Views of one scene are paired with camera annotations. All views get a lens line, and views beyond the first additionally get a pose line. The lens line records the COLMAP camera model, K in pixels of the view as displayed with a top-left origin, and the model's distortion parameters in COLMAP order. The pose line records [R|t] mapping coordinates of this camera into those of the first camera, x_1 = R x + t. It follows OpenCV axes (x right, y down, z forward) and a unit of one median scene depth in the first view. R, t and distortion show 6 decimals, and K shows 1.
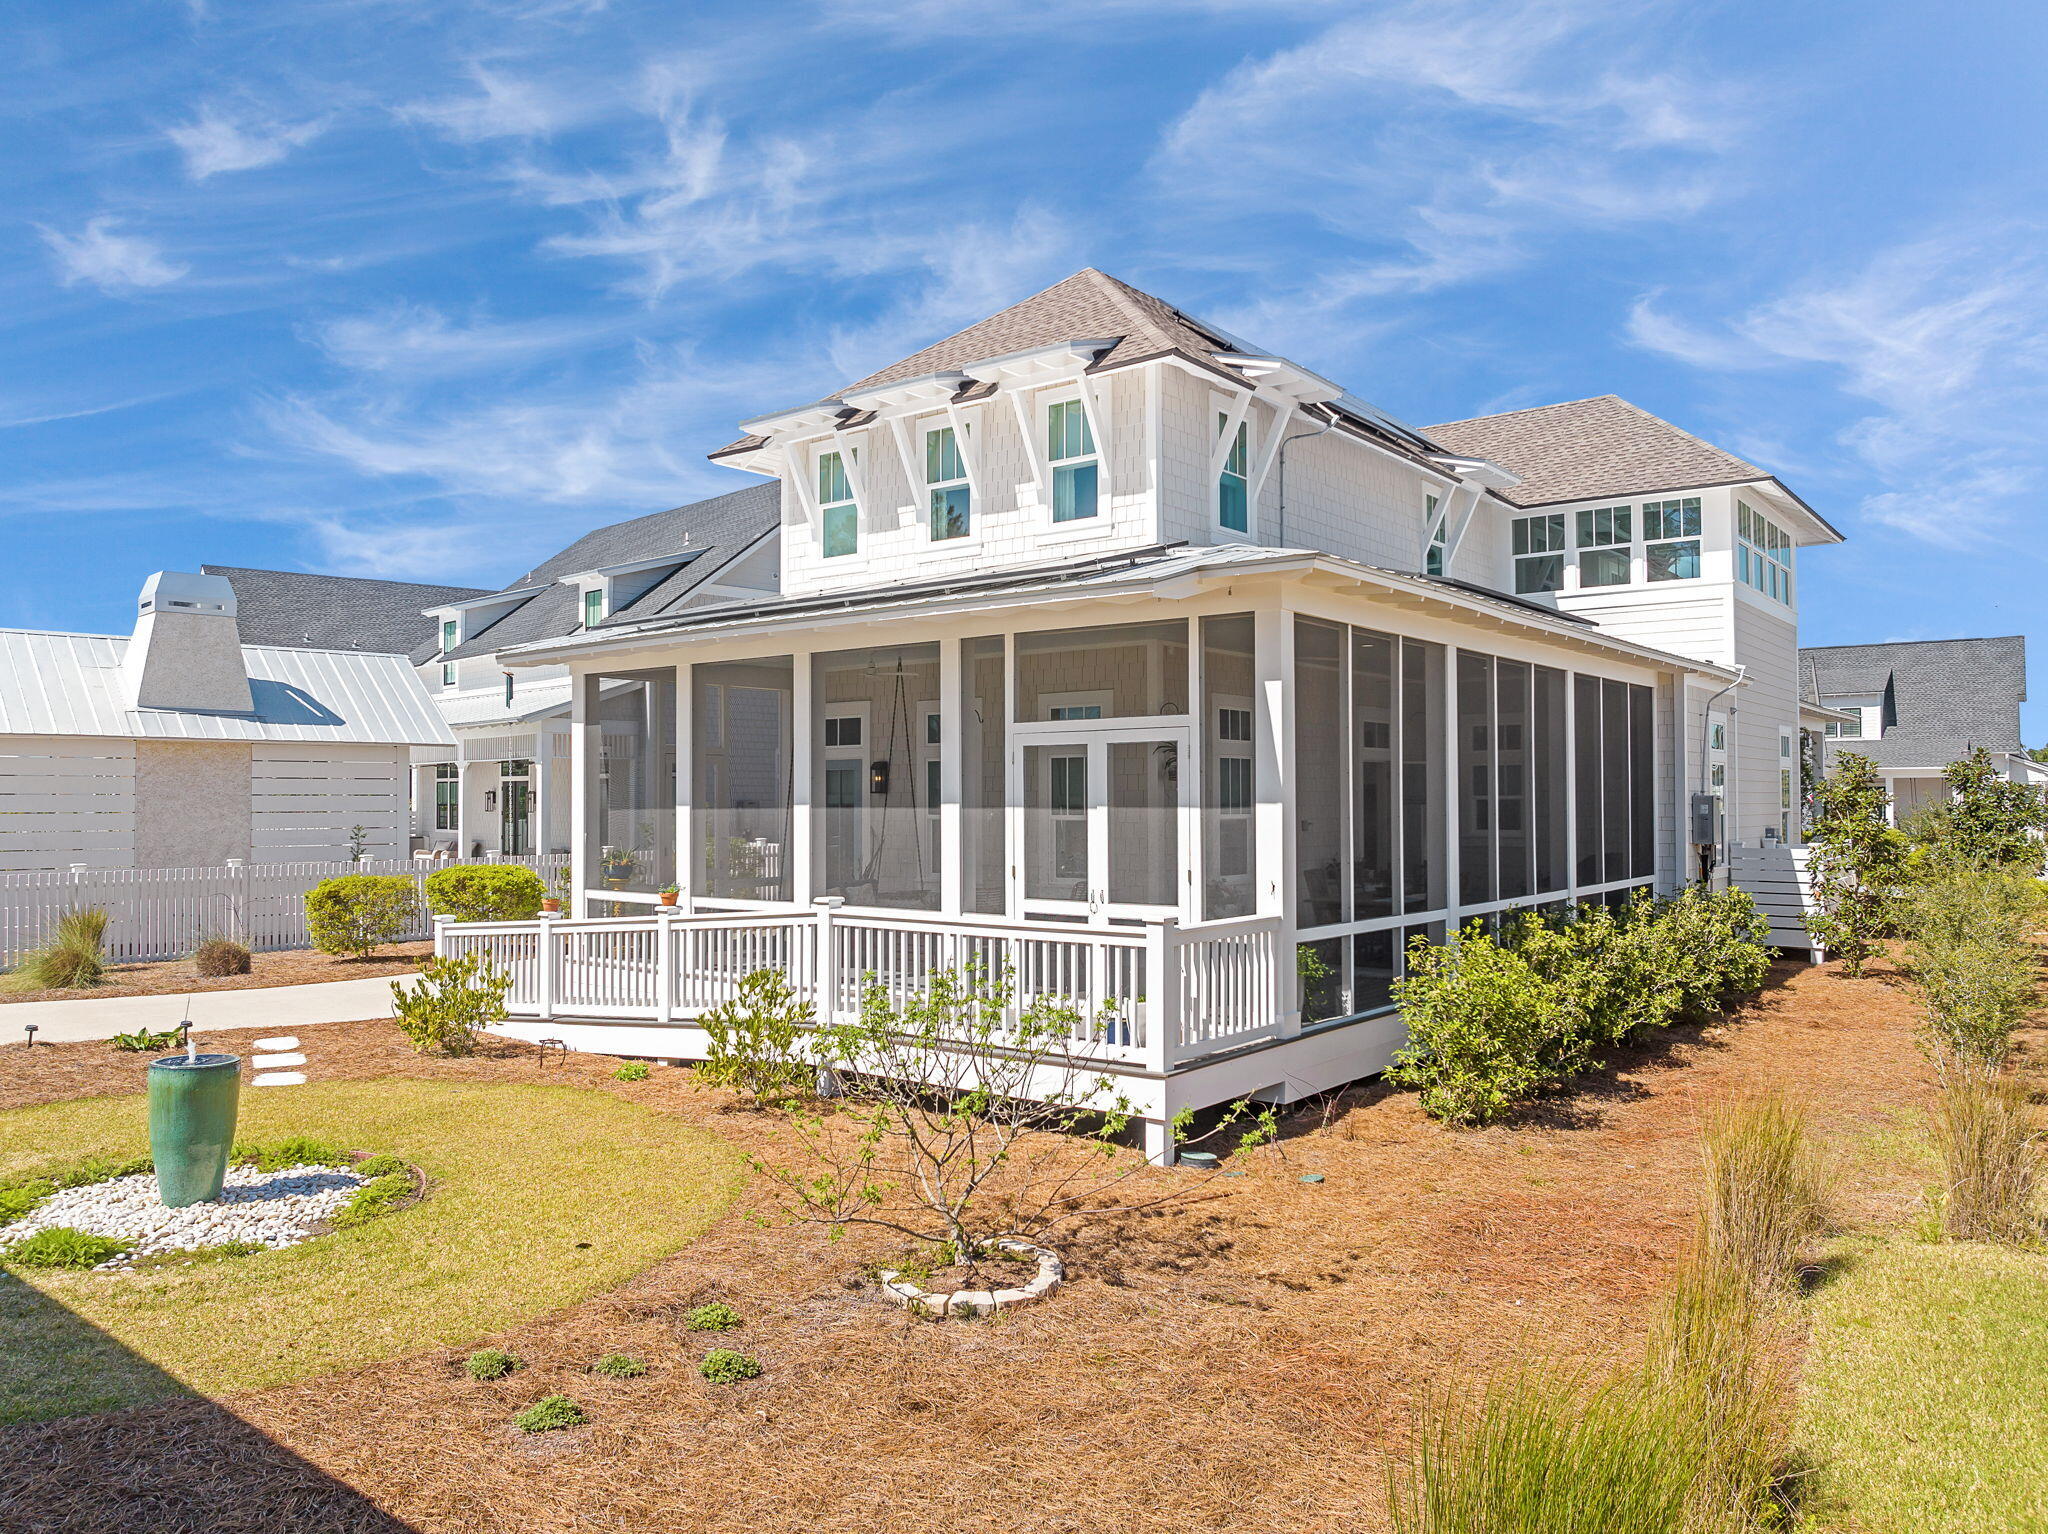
lens RADIAL K [[1450.4, 0, 1032.1], [0, 1450.4, 763.9], [0, 0, 1]] dist [0.008597, -0.001958]
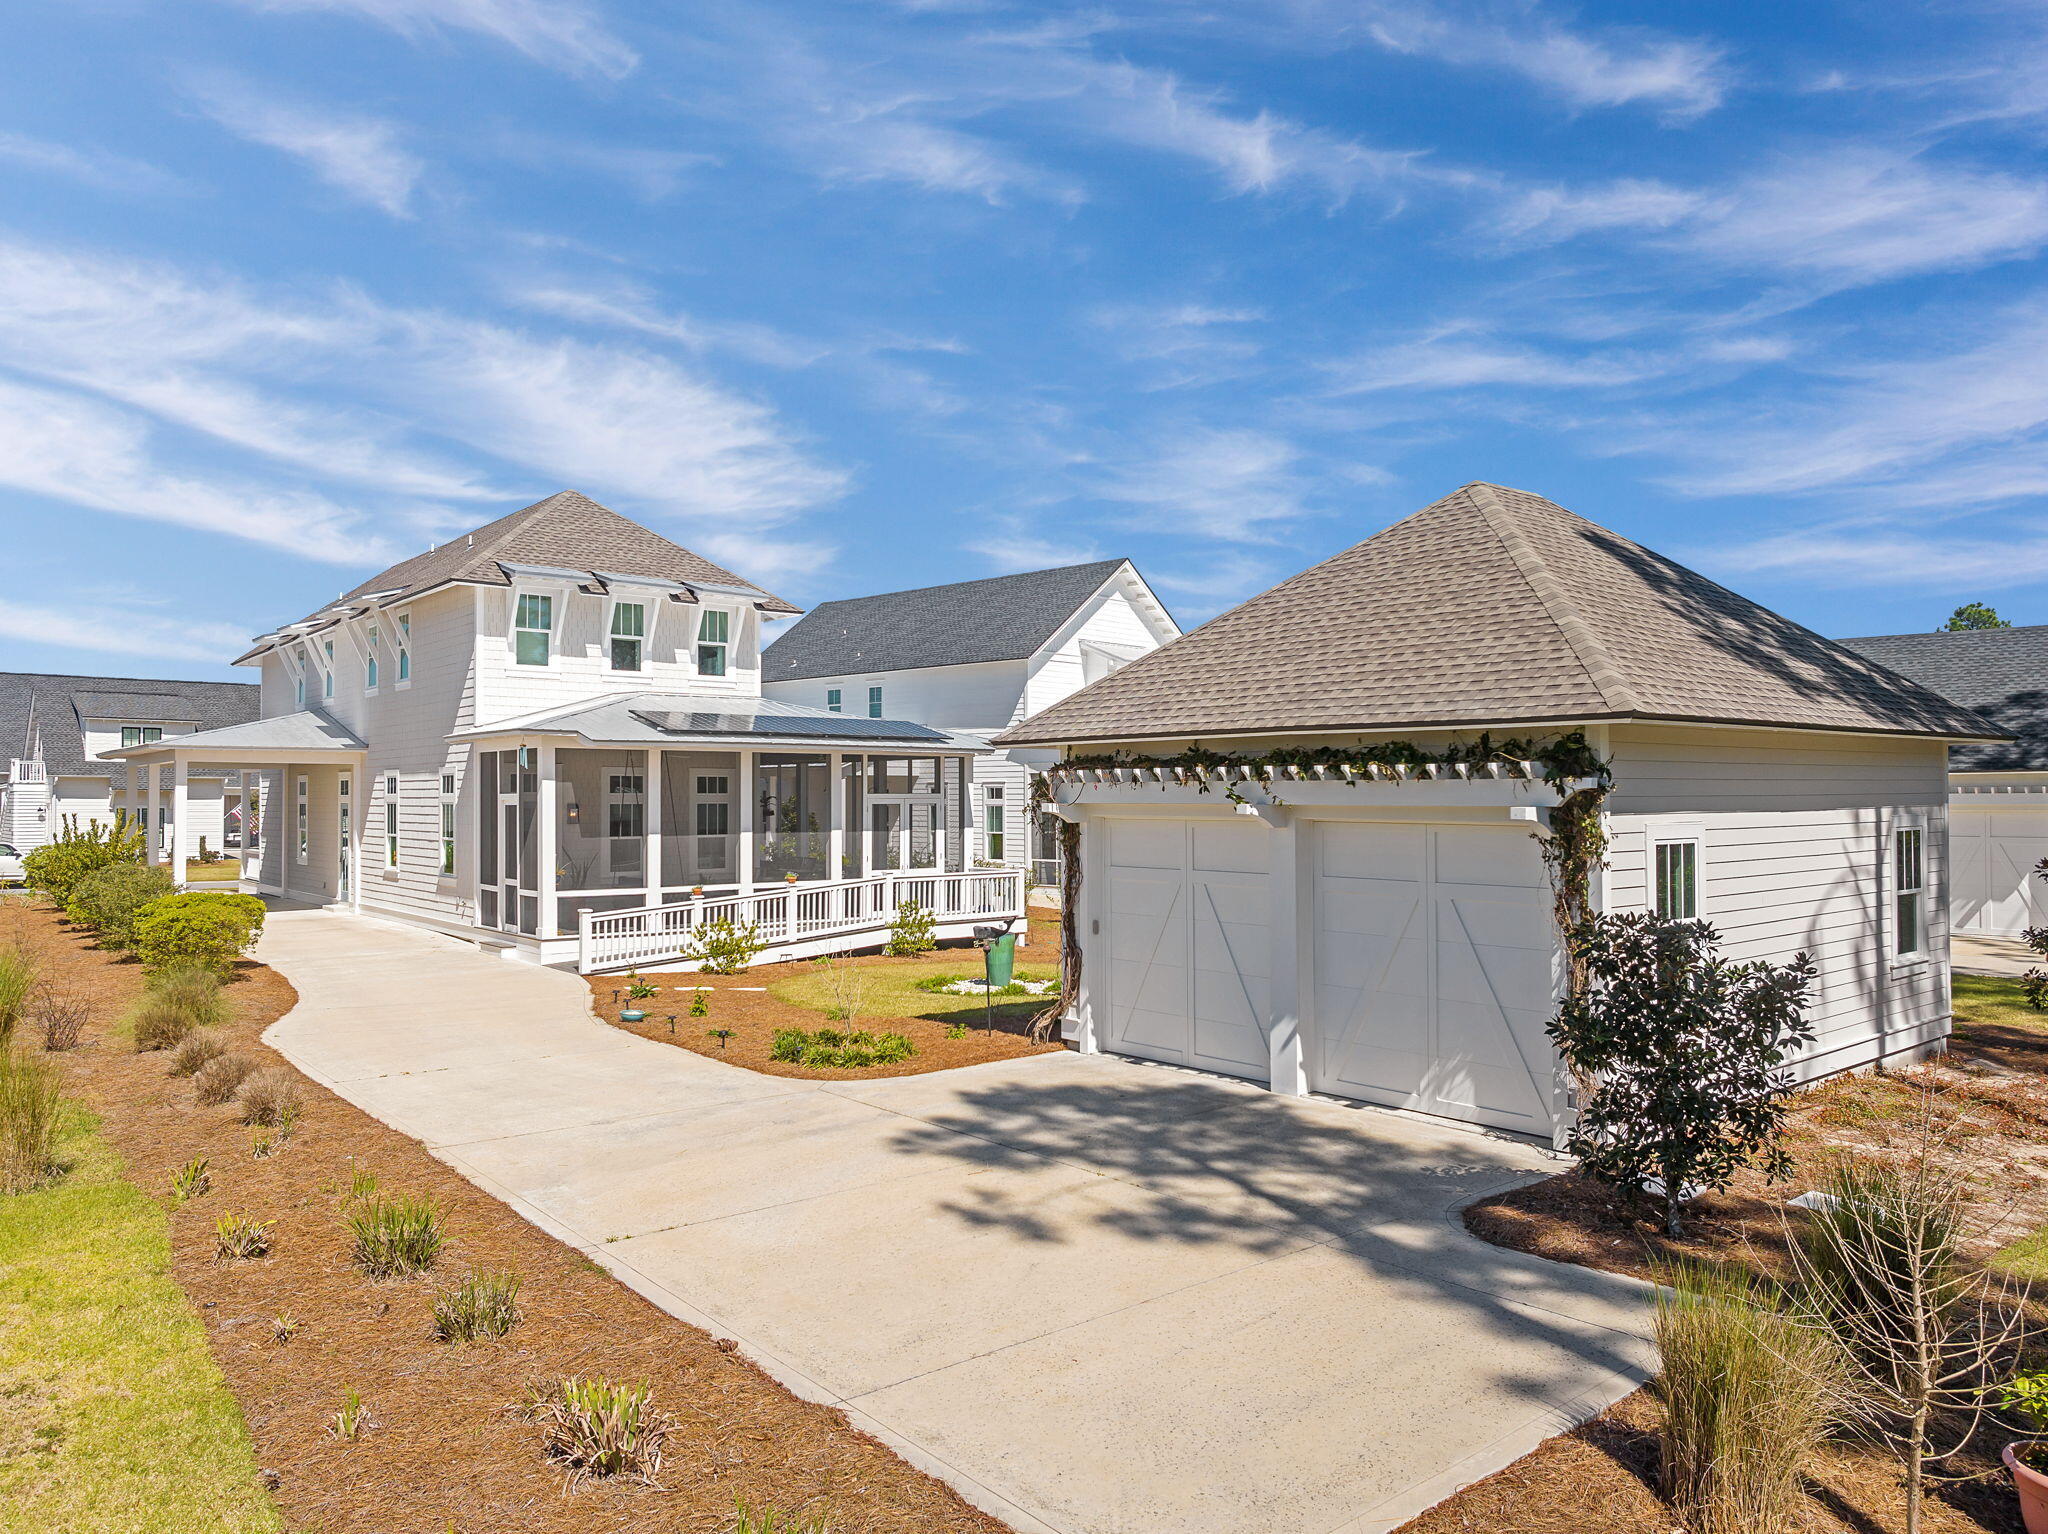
lens RADIAL K [[1450.4, 0, 1024.0], [0, 1450.4, 786.5], [0, 0, 1]] dist [0.008597, -0.001958]
pose [[0.208208, 0.023736, 0.977797, -2.115940], [-0.015037, 0.999665, -0.021065, 0.005158], [-0.977969, -0.010317, 0.208495, 0.293098]]
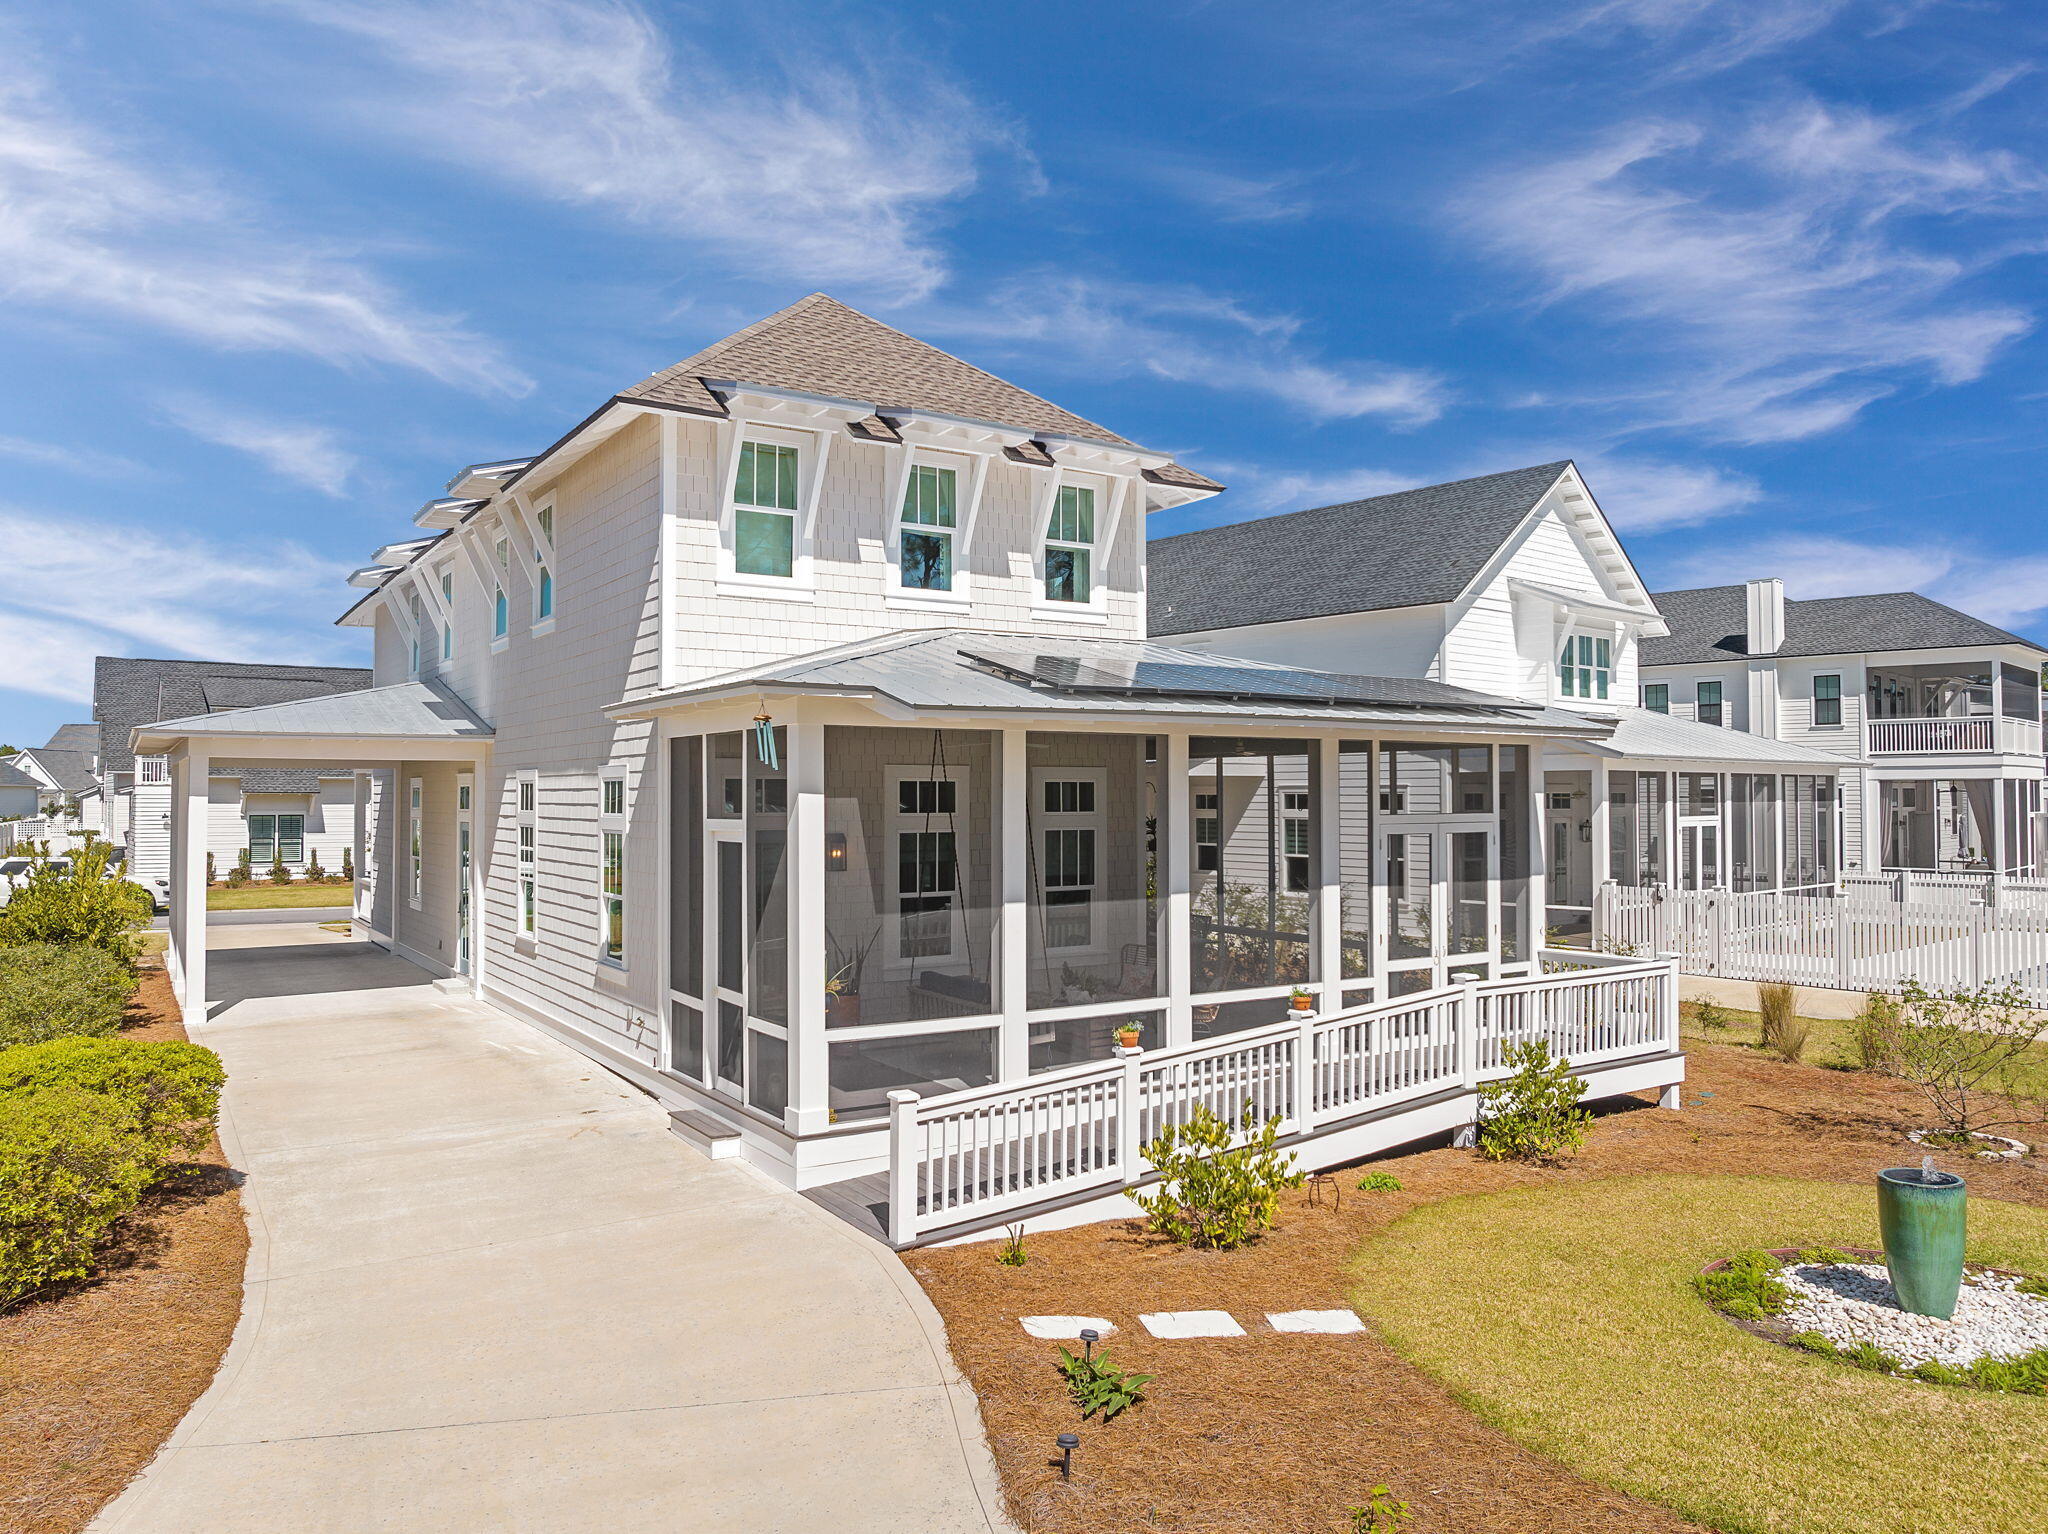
lens RADIAL K [[1450.4, 0, 1036.4], [0, 1450.4, 775.0], [0, 0, 1]] dist [0.008597, -0.001958]
pose [[0.312765, 0.028293, 0.949409, -1.200723], [-0.016056, 0.999571, -0.024498, -0.025259], [-0.949695, -0.007581, 0.313085, 0.881707]]
